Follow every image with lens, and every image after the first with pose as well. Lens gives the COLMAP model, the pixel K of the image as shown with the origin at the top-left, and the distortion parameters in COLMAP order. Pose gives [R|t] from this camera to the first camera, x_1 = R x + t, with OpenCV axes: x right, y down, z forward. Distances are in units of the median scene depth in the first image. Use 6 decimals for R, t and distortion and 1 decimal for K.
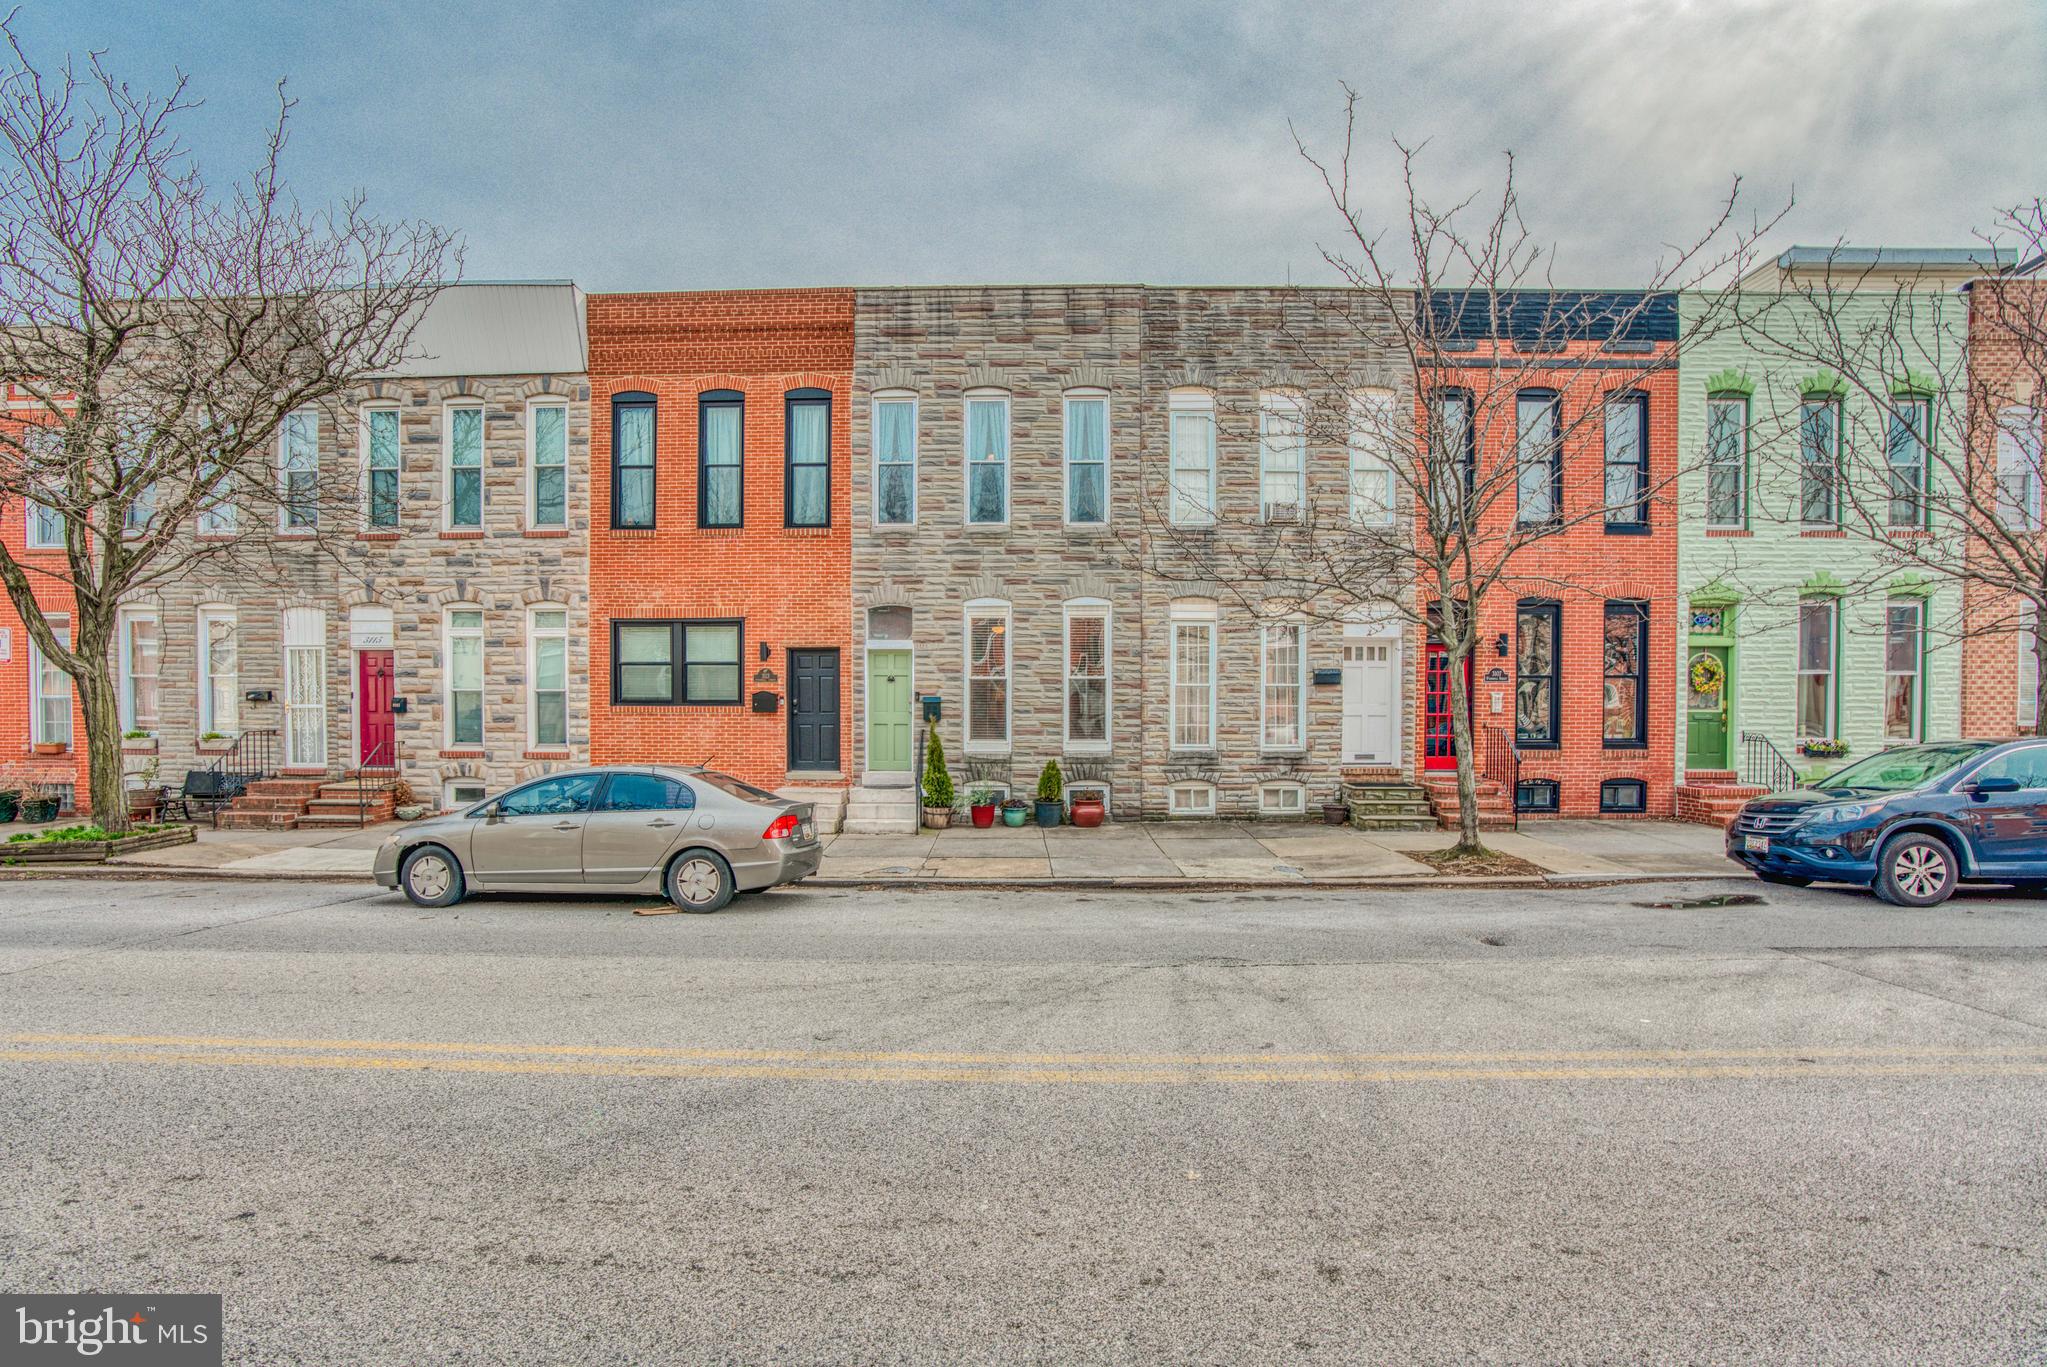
lens RADIAL K [[950.5, 0, 1020.0], [0, 950.5, 715.2], [0, 0, 1]] dist [-0.027465, -0.000065]
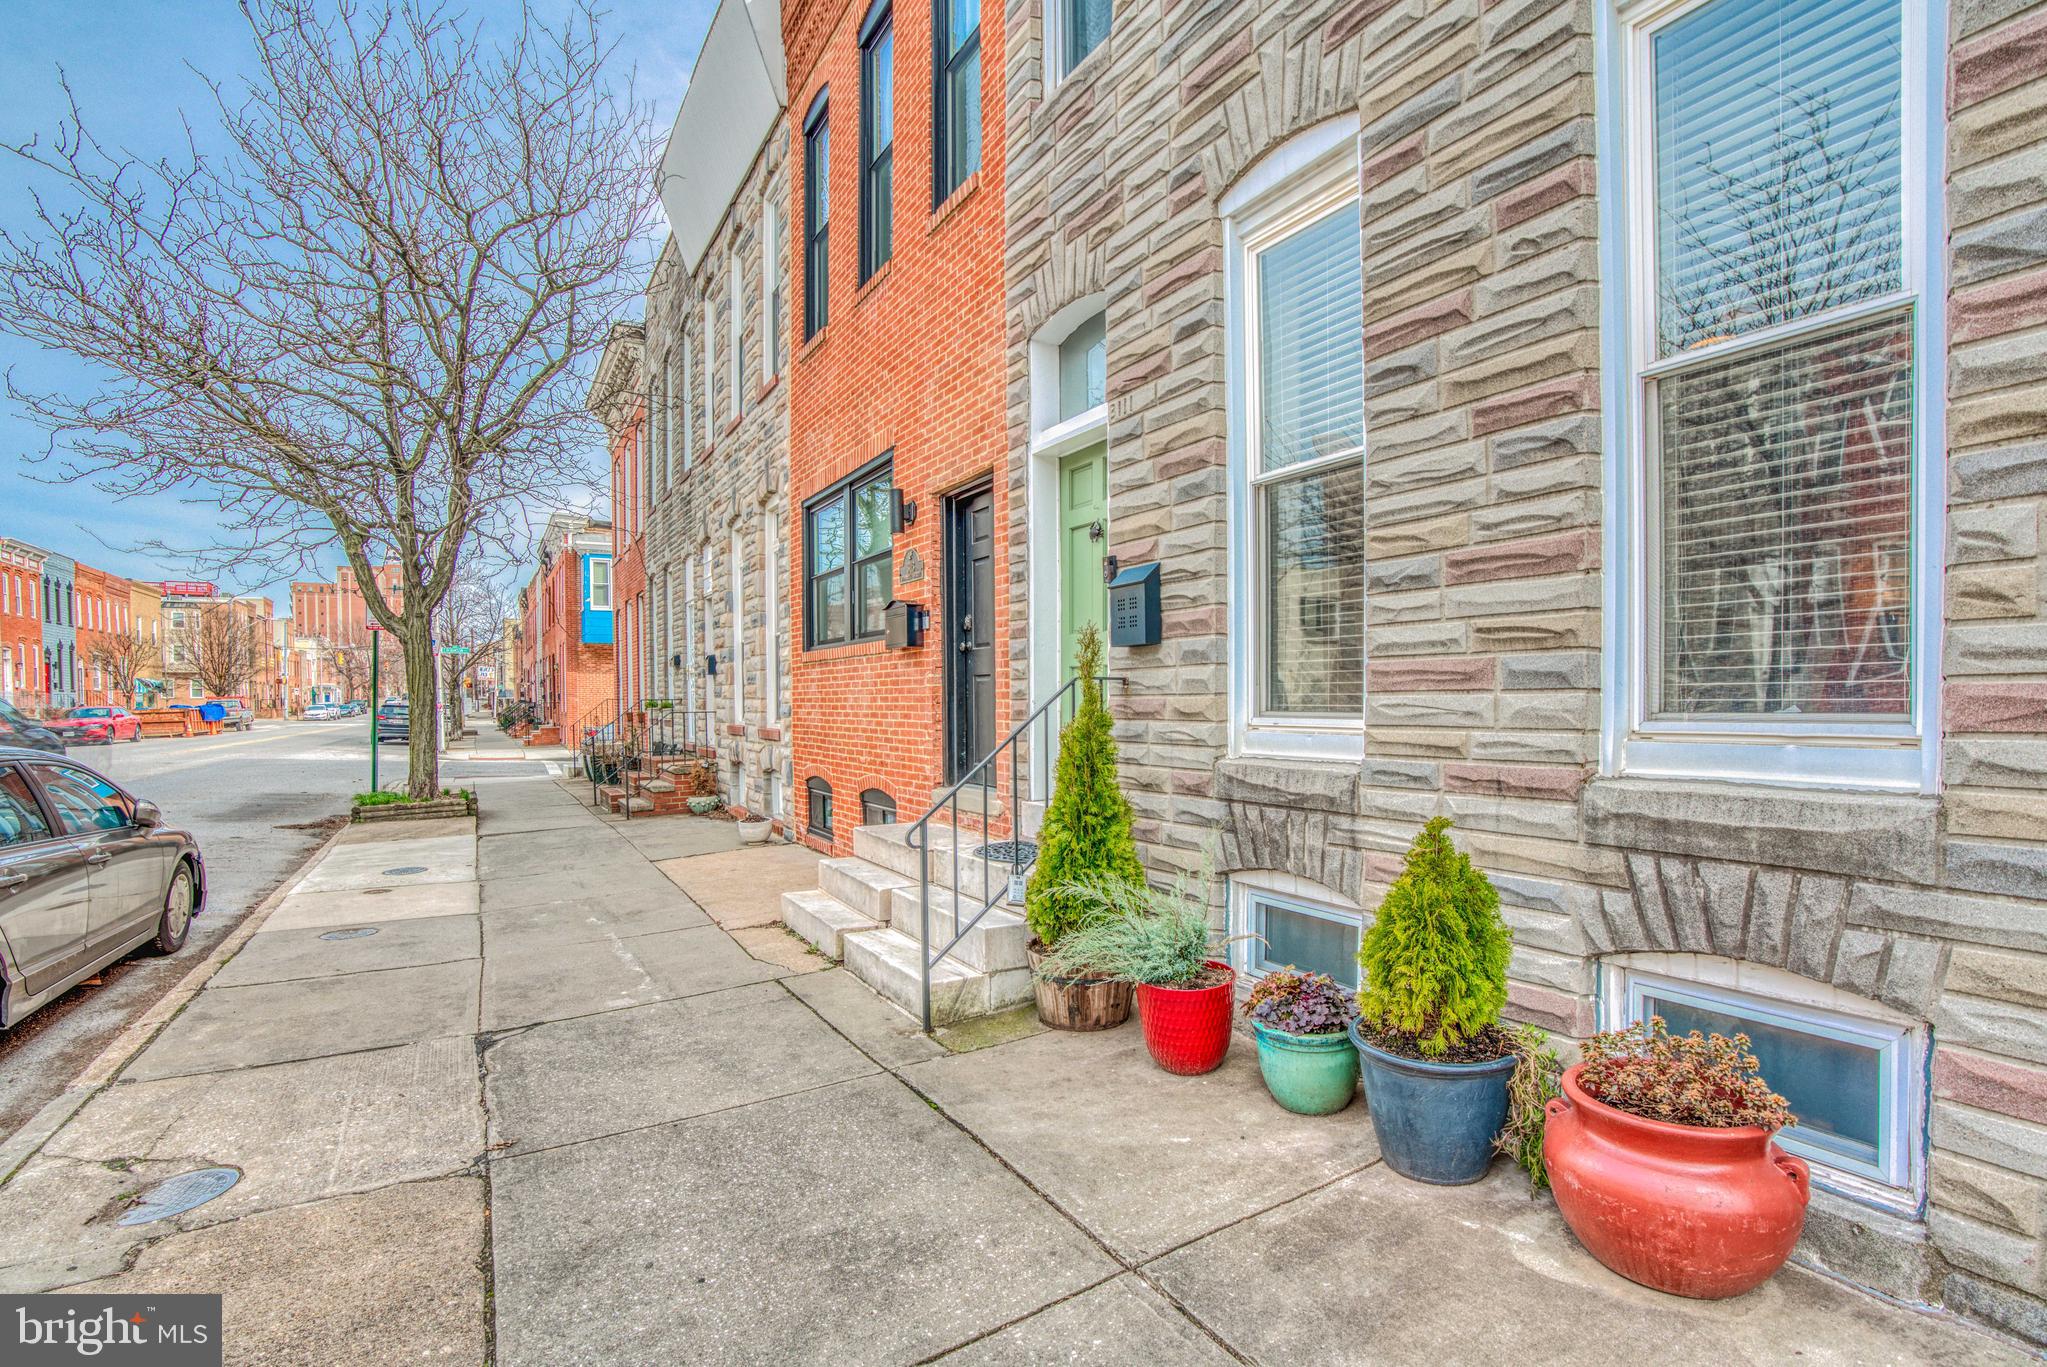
lens RADIAL K [[950.5, 0, 1020.0], [0, 950.5, 715.2], [0, 0, 1]] dist [-0.027465, -0.000065]
pose [[0.492748, 0.010952, -0.870103, 0.148990], [0.008865, 0.999806, 0.017605, 0.021733], [0.870127, -0.016388, 0.492555, 0.818094]]
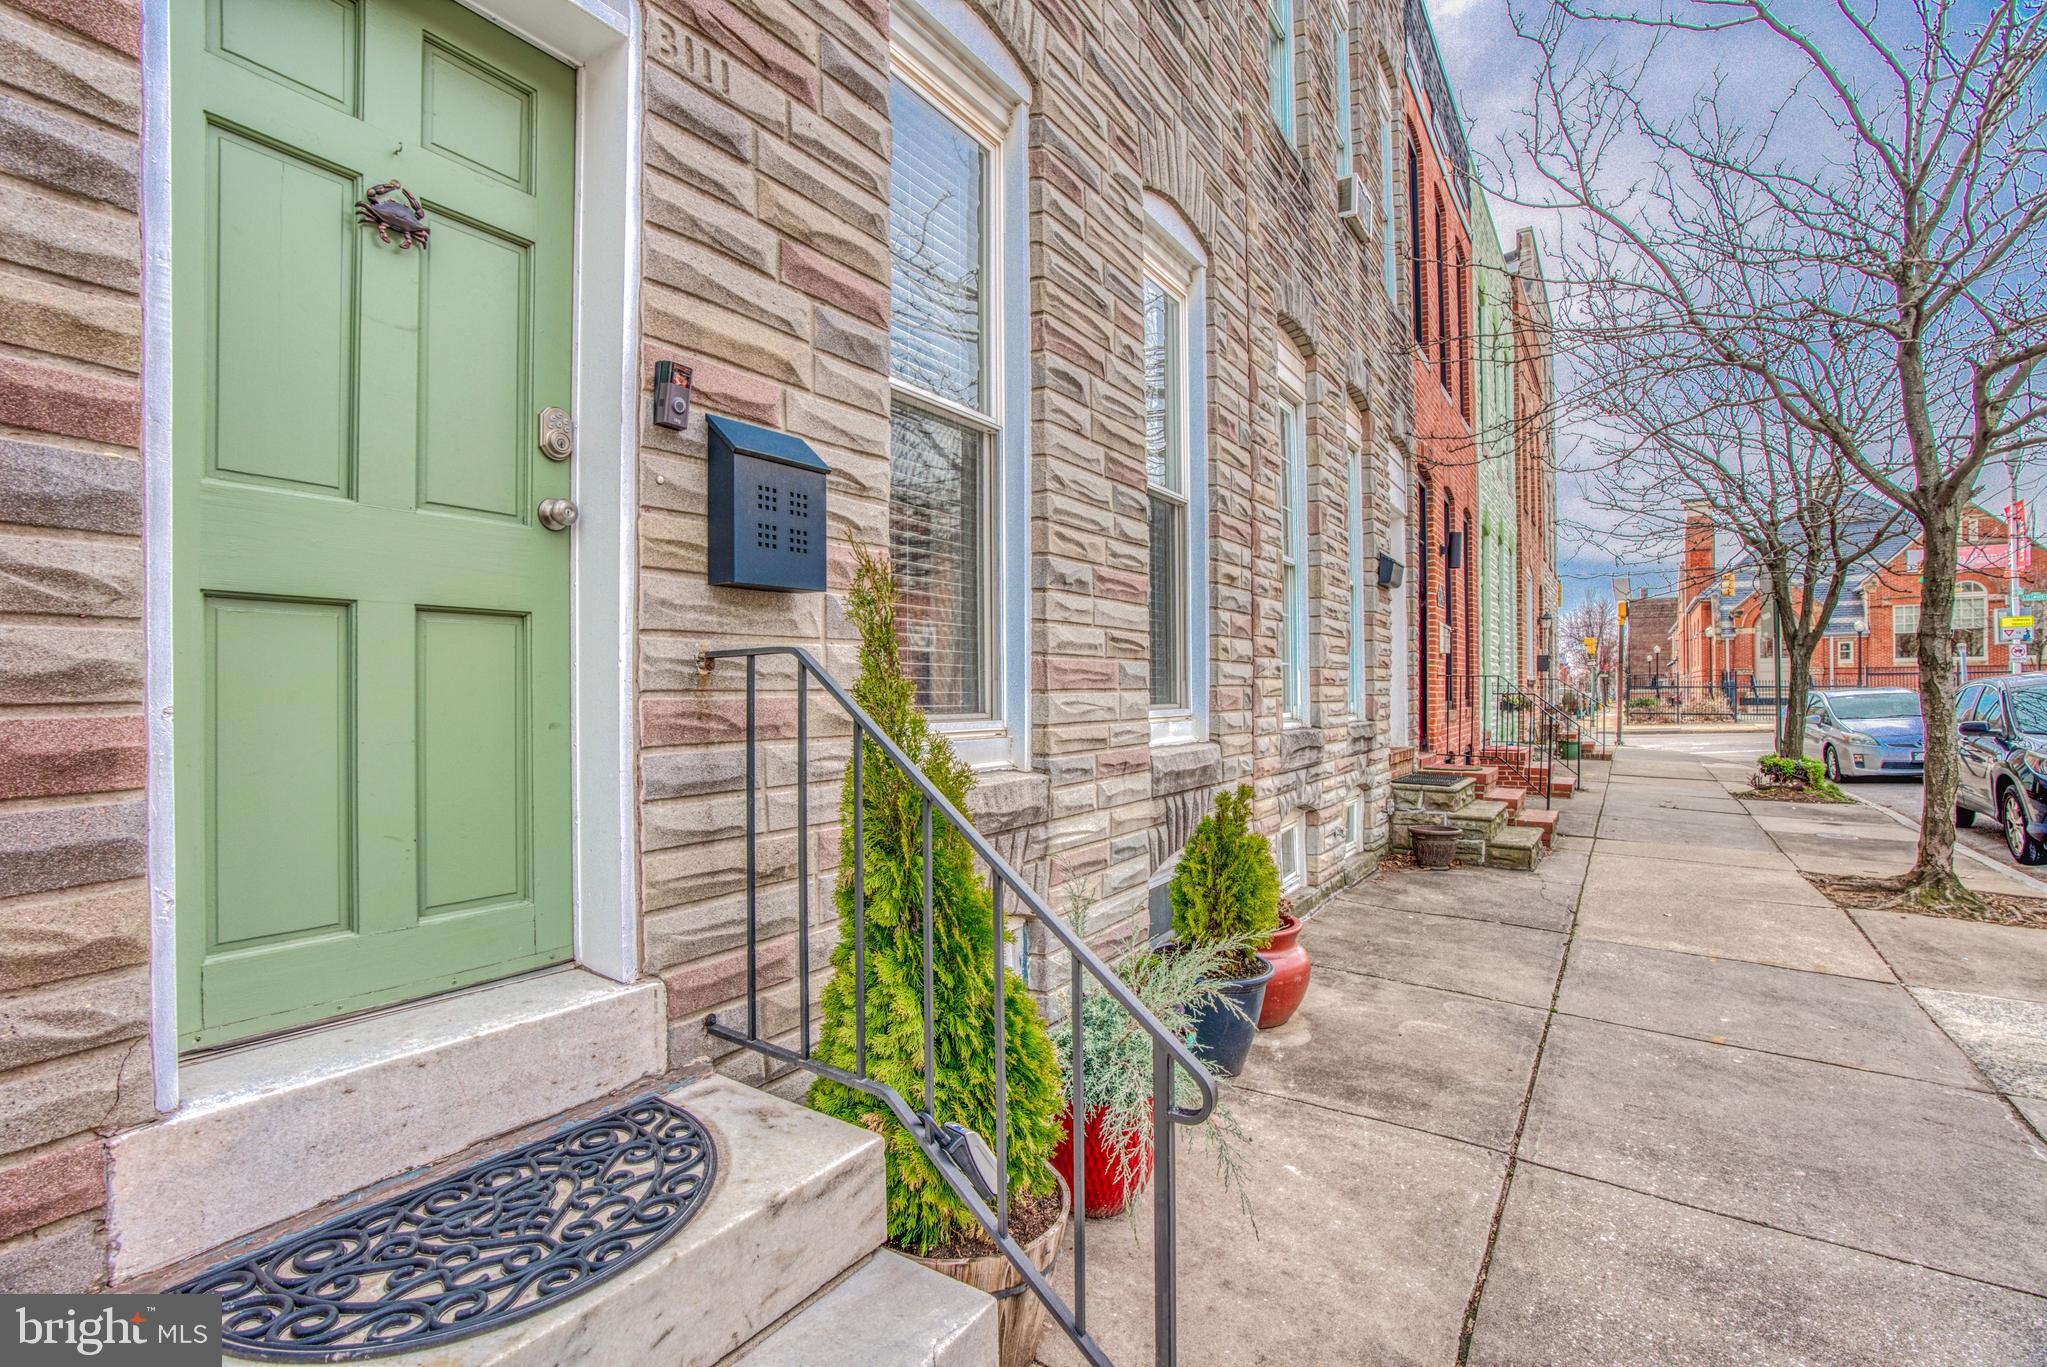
lens RADIAL K [[929.1, 0, 1023.5], [0, 929.1, 683.5], [0, 0, 1]] dist [-0.064713, 0.027749]
pose [[0.574610, 0.003544, 0.818420, -0.183758], [0.005452, 0.999952, -0.008158, 0.021204], [-0.818409, 0.009150, 0.574563, 0.884728]]
